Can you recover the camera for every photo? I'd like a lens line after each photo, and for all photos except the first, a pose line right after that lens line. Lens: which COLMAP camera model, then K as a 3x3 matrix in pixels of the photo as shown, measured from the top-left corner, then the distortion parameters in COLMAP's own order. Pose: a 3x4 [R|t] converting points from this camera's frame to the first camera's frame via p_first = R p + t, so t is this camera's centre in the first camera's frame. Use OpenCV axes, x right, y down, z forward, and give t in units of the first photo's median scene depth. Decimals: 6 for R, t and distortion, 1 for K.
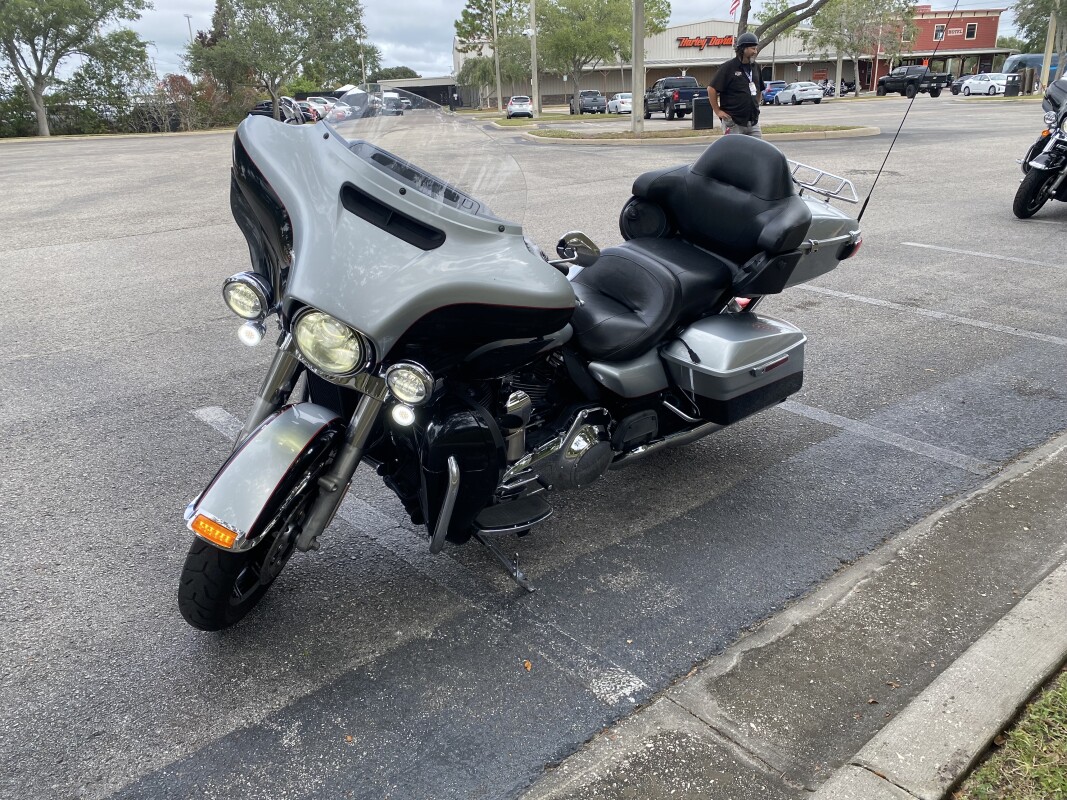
lens RADIAL K [[814.0, 0, 533.5], [0, 814.0, 400.0], [0, 0, 1]] dist [0.036313, -0.032247]
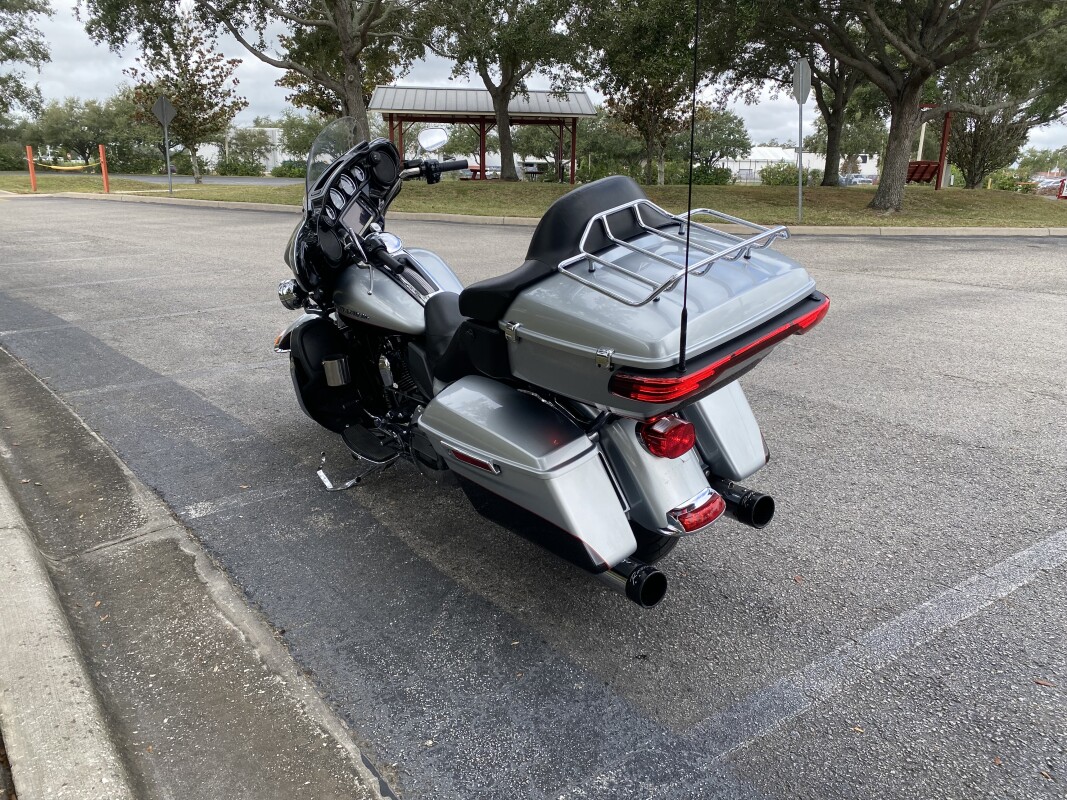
lens RADIAL K [[820.8, 0, 533.5], [0, 820.8, 400.0], [0, 0, 1]] dist [0.003706, 0.002380]
pose [[-0.046420, 0.302340, -0.952069, 0.096198], [-0.361943, 0.883242, 0.298130, -0.032994], [0.931044, 0.358434, 0.068430, 0.092951]]
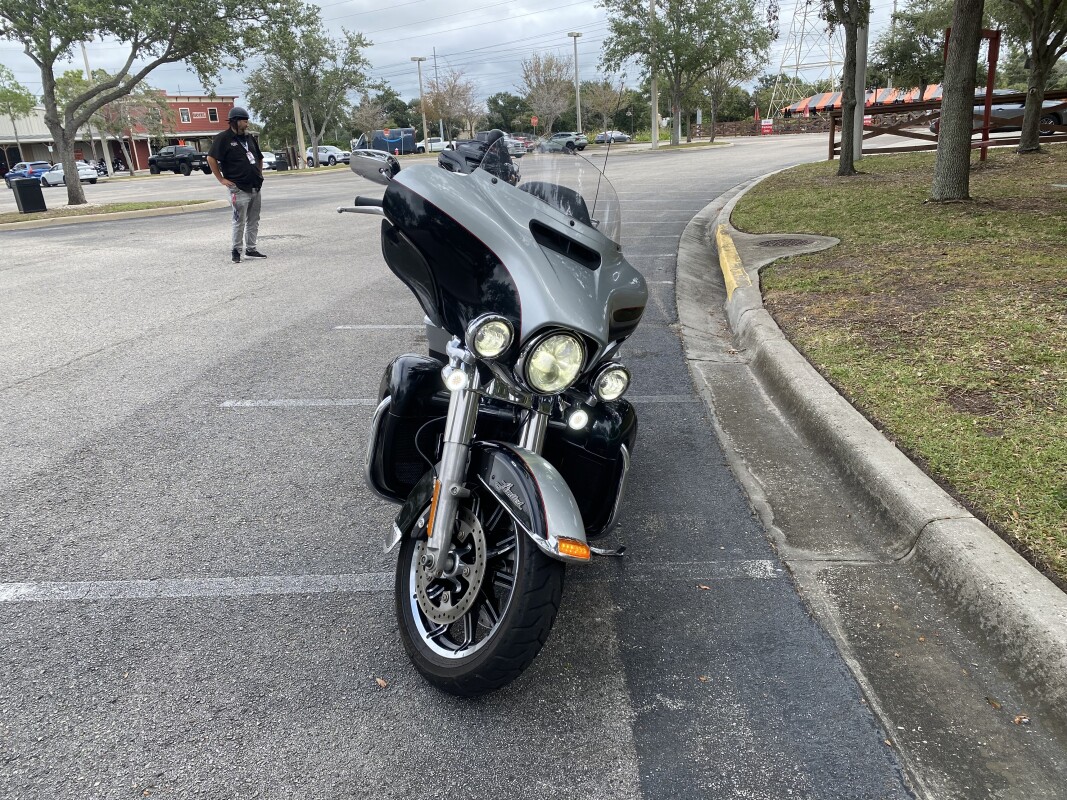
lens RADIAL K [[820.8, 0, 533.5], [0, 820.8, 400.0], [0, 0, 1]] dist [0.003706, 0.002380]
pose [[0.677296, -0.223928, 0.700804, -0.068502], [0.284321, 0.958215, 0.031395, -0.004179], [-0.678551, 0.177990, 0.712662, 0.016540]]
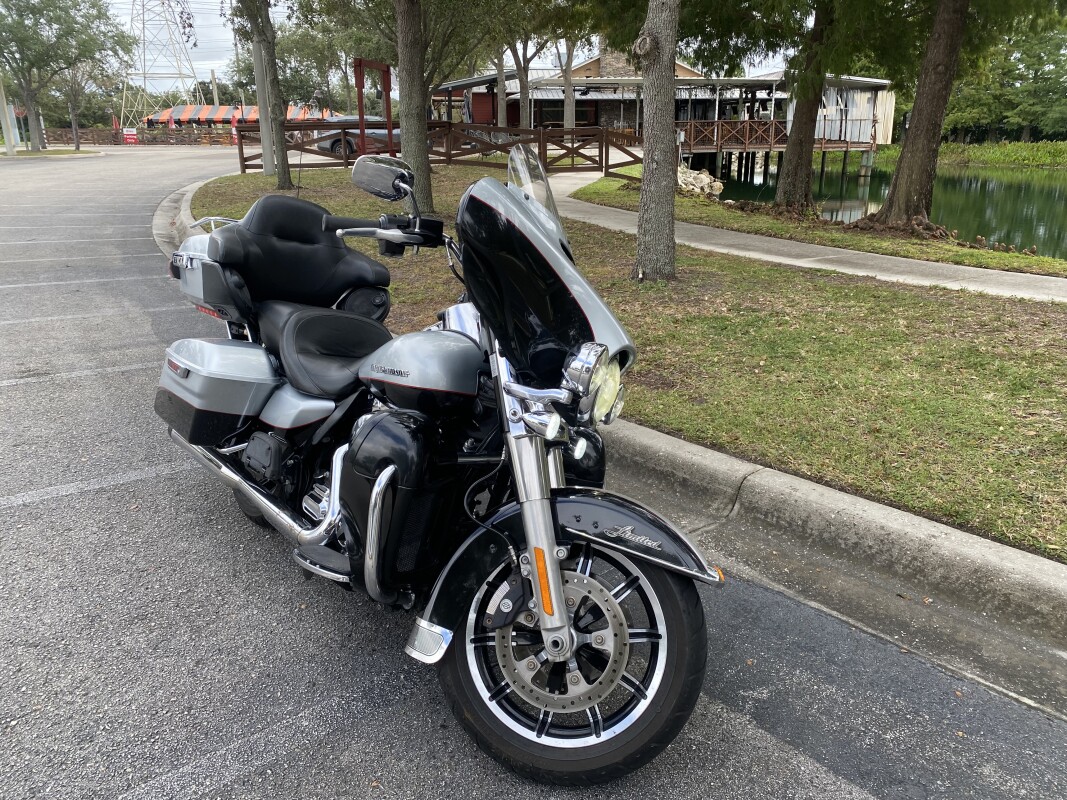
lens RADIAL K [[814.6, 0, 533.5], [0, 814.6, 400.0], [0, 0, 1]] dist [0.001969, -0.009860]
pose [[0.015115, -0.275935, 0.961058, -0.079711], [0.348021, 0.902519, 0.253654, -0.022382], [-0.937365, 0.330634, 0.109672, 0.064166]]
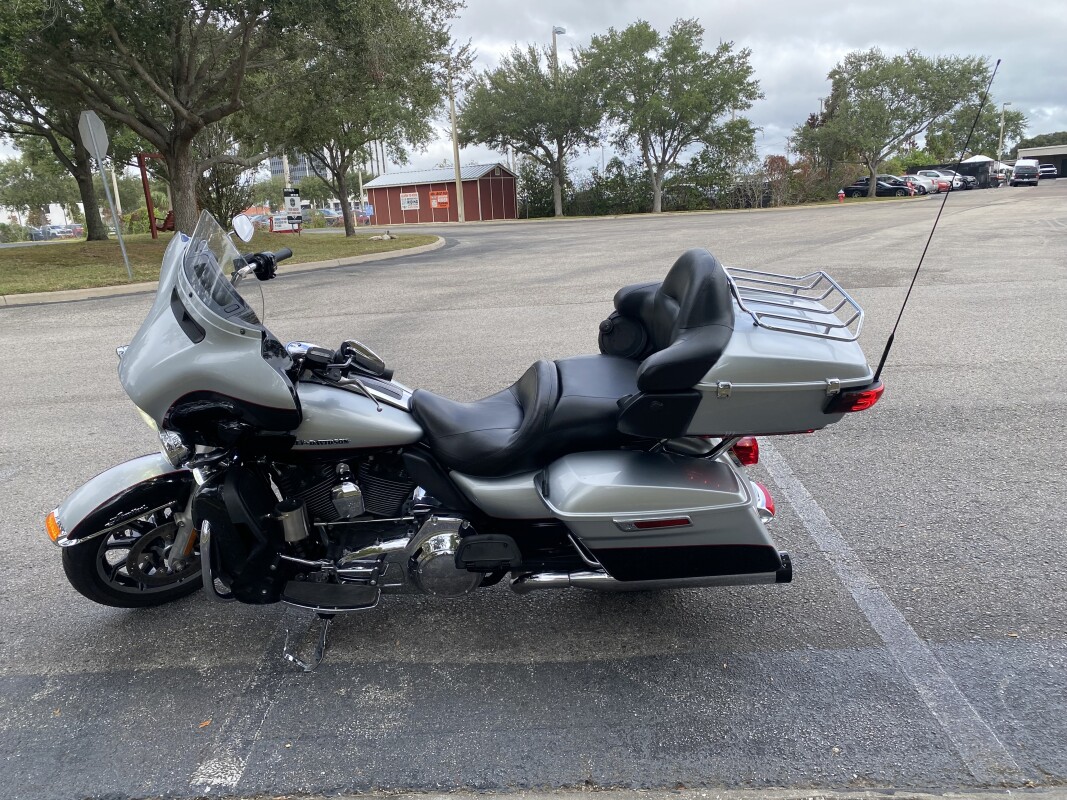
lens RADIAL K [[820.8, 0, 533.5], [0, 820.8, 400.0], [0, 0, 1]] dist [0.003706, 0.002380]
pose [[0.750579, 0.149775, -0.643583, 0.066963], [-0.202181, 0.979316, -0.007887, -0.012468], [0.629090, 0.136040, 0.765335, 0.026024]]
